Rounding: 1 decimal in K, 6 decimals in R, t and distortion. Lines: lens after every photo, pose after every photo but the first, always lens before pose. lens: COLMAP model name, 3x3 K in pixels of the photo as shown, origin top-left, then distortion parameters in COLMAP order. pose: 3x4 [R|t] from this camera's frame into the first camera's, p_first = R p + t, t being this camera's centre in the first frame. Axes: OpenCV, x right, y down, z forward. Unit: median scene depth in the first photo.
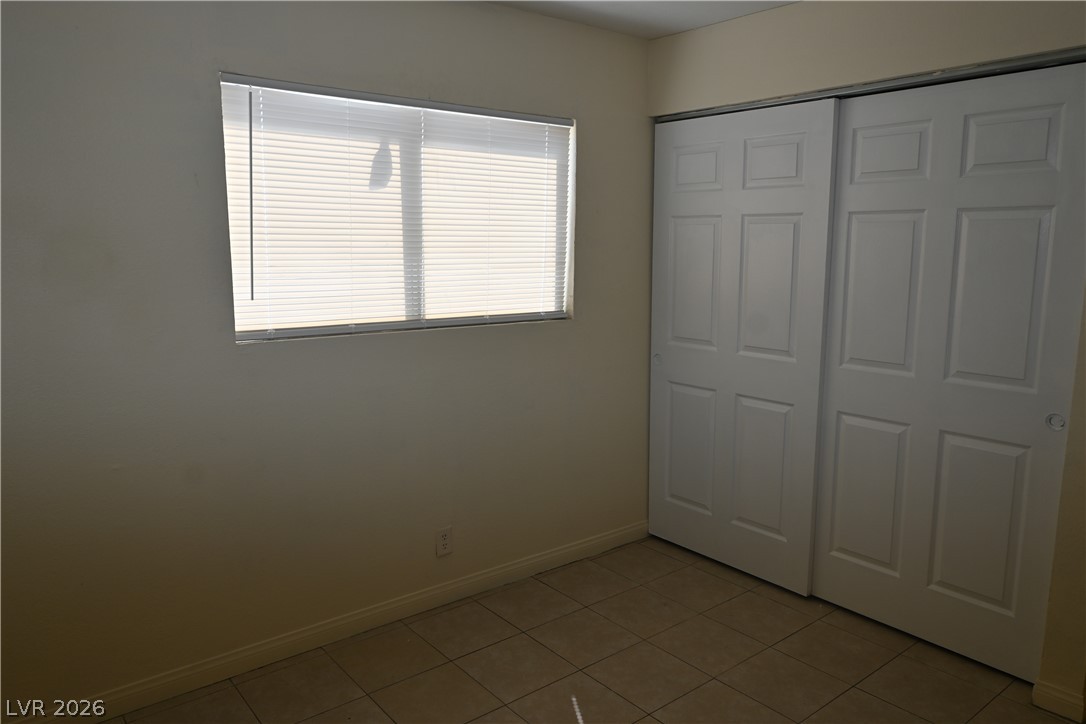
lens RADIAL K [[771.2, 0, 541.4], [0, 771.2, 360.6], [0, 0, 1]] dist [0.001908, 0.000540]
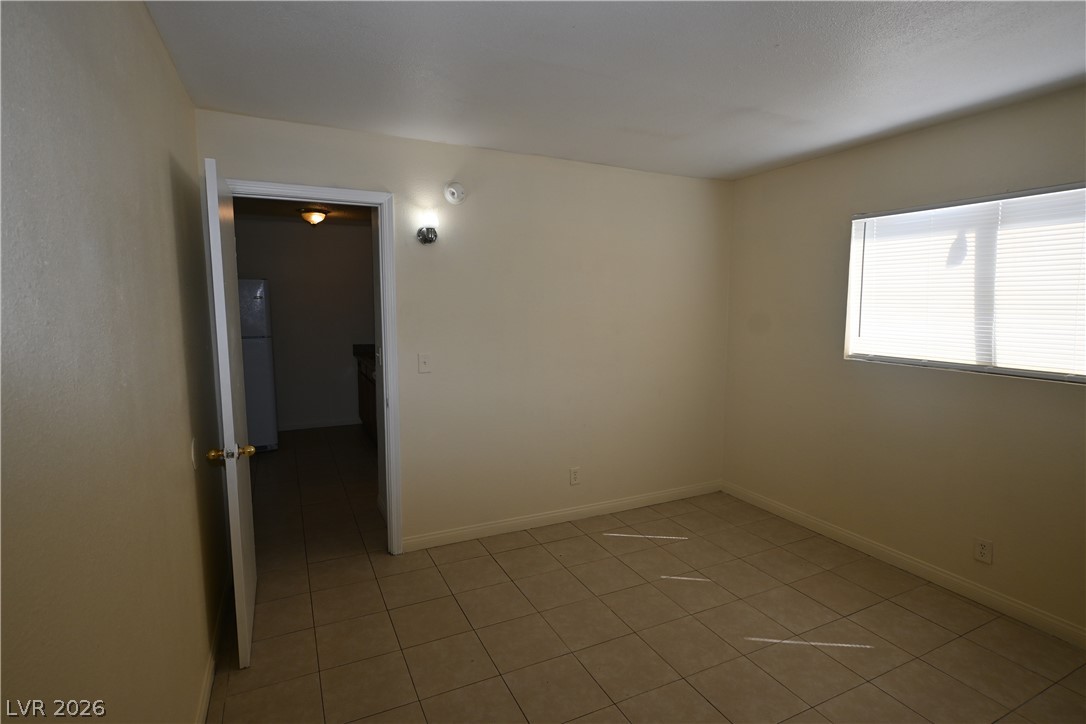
lens RADIAL K [[552.1, 0, 543.7], [0, 552.1, 361.7], [0, 0, 1]] dist [0.000325, 0.000434]
pose [[-0.228005, 0.102965, -0.968200, 0.905785], [-0.150508, 0.978713, 0.139526, -0.078772], [0.961957, 0.177535, -0.207655, 0.499906]]
